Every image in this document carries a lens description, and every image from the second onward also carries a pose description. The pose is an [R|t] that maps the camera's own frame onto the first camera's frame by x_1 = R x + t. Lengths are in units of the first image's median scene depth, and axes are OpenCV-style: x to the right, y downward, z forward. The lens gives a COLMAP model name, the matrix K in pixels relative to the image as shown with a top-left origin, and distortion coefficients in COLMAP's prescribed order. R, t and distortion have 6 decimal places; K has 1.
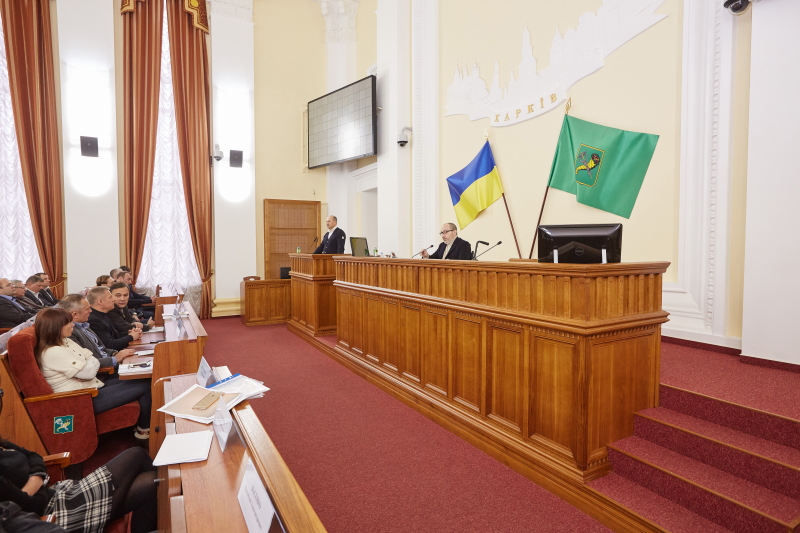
lens RADIAL K [[438.7, 0, 395.7], [0, 438.7, 260.9], [0, 0, 1]] dist [0.001695, 0.001366]
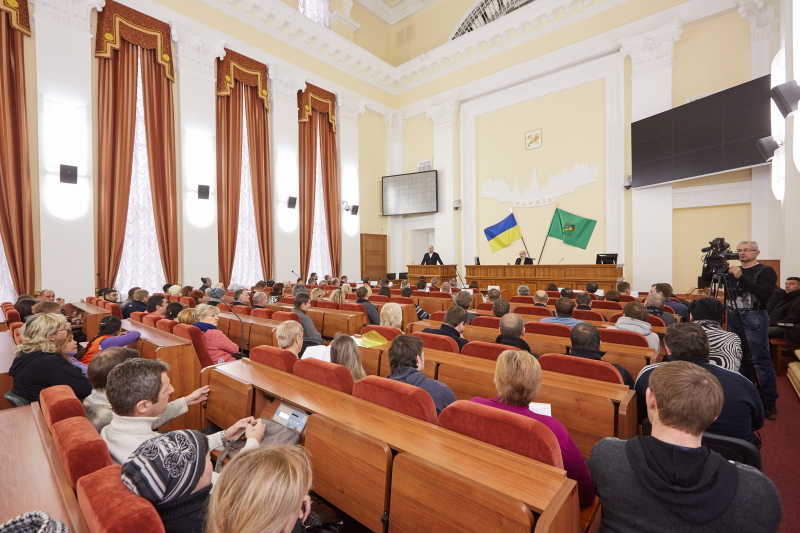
lens RADIAL K [[366.0, 0, 403.5], [0, 366.0, 269.0], [0, 0, 1]] dist [-0.012026, 0.000606]
pose [[0.934369, -0.015079, 0.355988, -0.625459], [0.021418, 0.999674, -0.013874, 0.014147], [-0.355663, 0.020588, 0.934388, -0.335766]]
